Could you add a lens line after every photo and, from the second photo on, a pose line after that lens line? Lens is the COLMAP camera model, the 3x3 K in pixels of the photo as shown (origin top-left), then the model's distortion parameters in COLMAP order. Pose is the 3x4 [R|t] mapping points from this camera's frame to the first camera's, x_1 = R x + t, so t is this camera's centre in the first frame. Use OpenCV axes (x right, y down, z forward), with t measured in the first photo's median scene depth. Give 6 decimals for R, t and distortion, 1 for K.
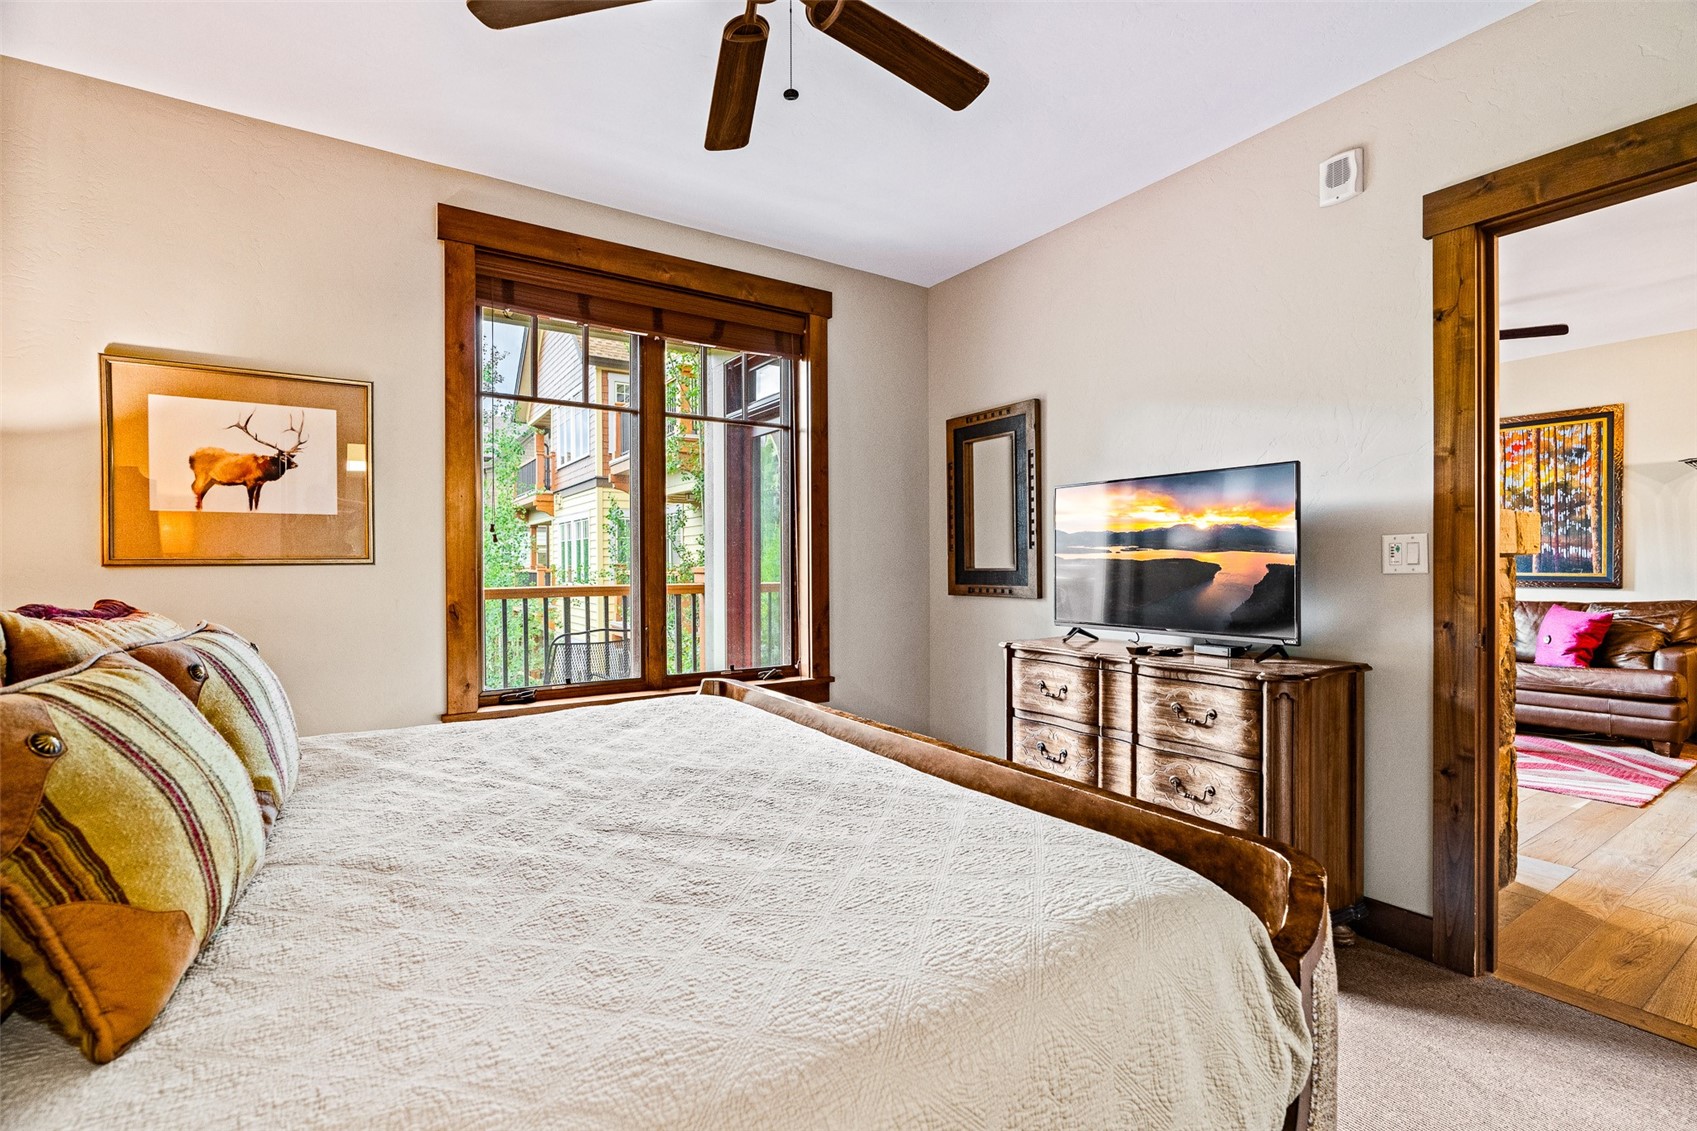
lens RADIAL K [[764.2, 0, 857.2], [0, 764.2, 565.3], [0, 0, 1]] dist [-0.000774, 0.000137]
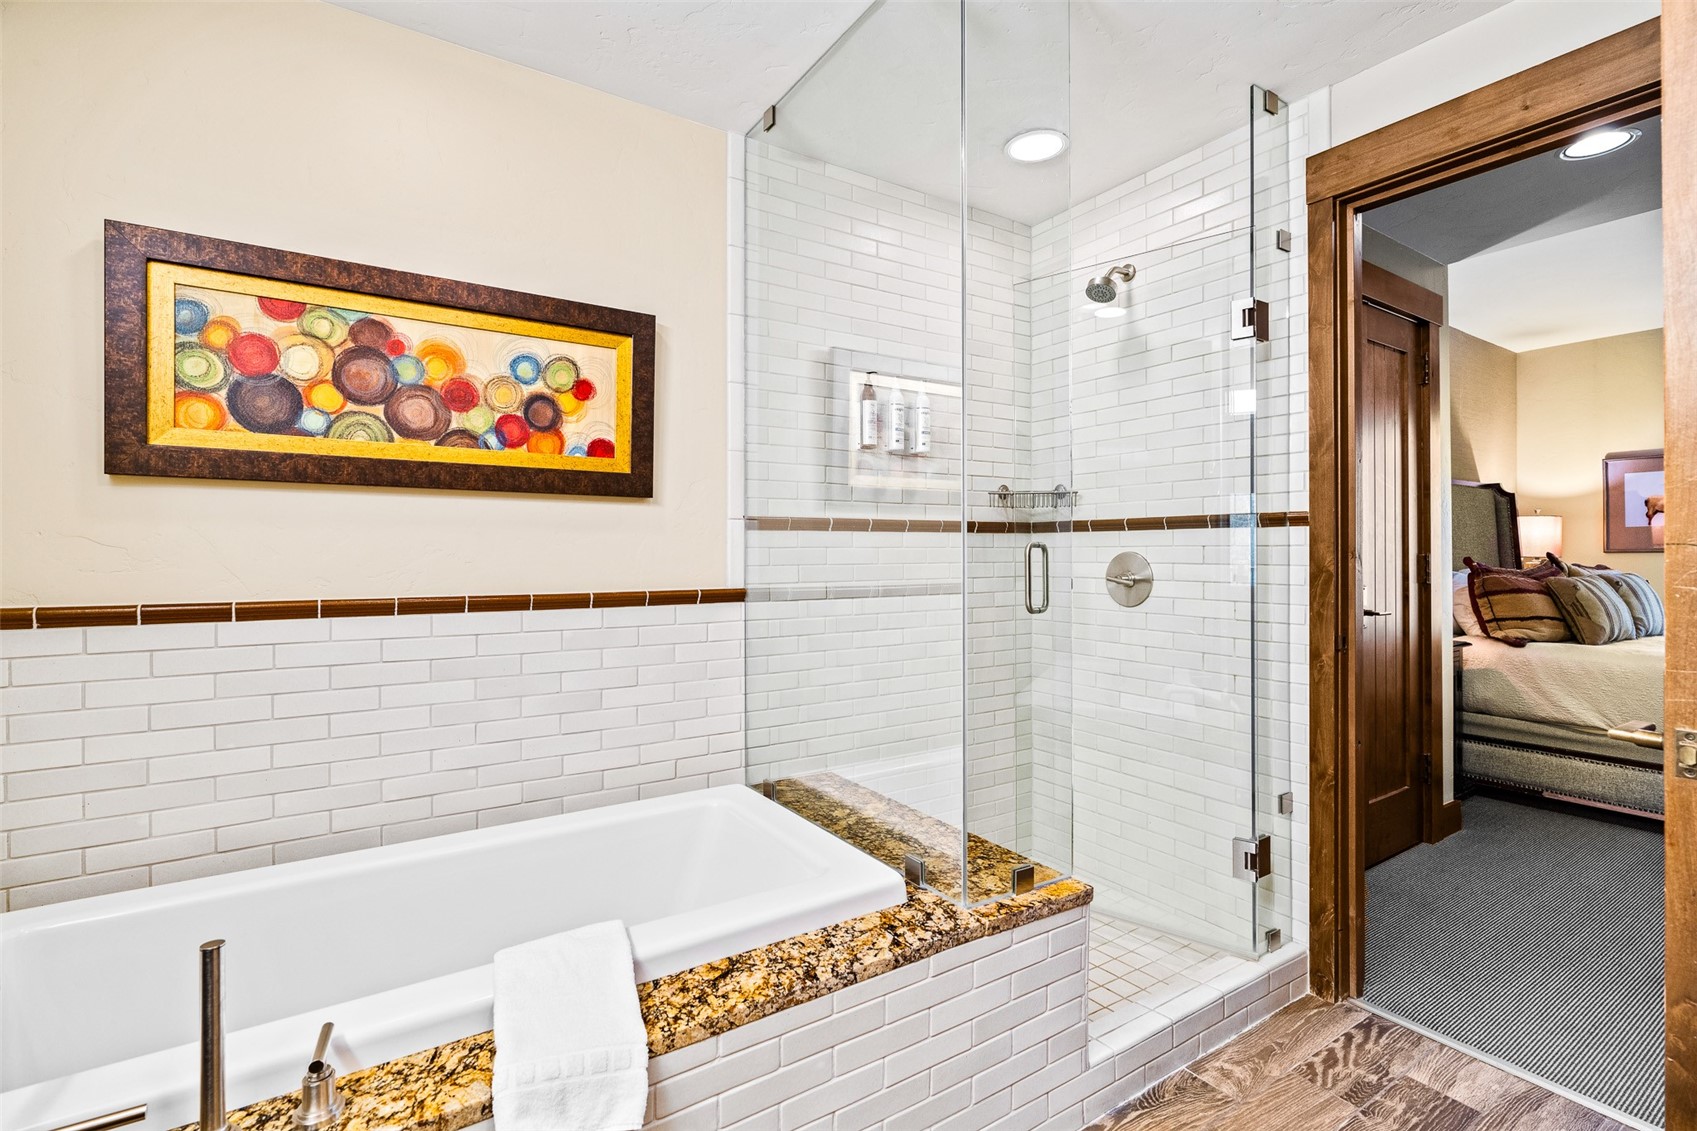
lens RADIAL K [[780.0, 0, 841.0], [0, 780.0, 551.4], [0, 0, 1]] dist [-0.003618, -0.000859]
pose [[-0.014420, 0.007831, -0.999865, 2.389951], [-0.001668, 0.999968, 0.007856, -0.023055], [0.999895, 0.001781, -0.014407, -2.186066]]
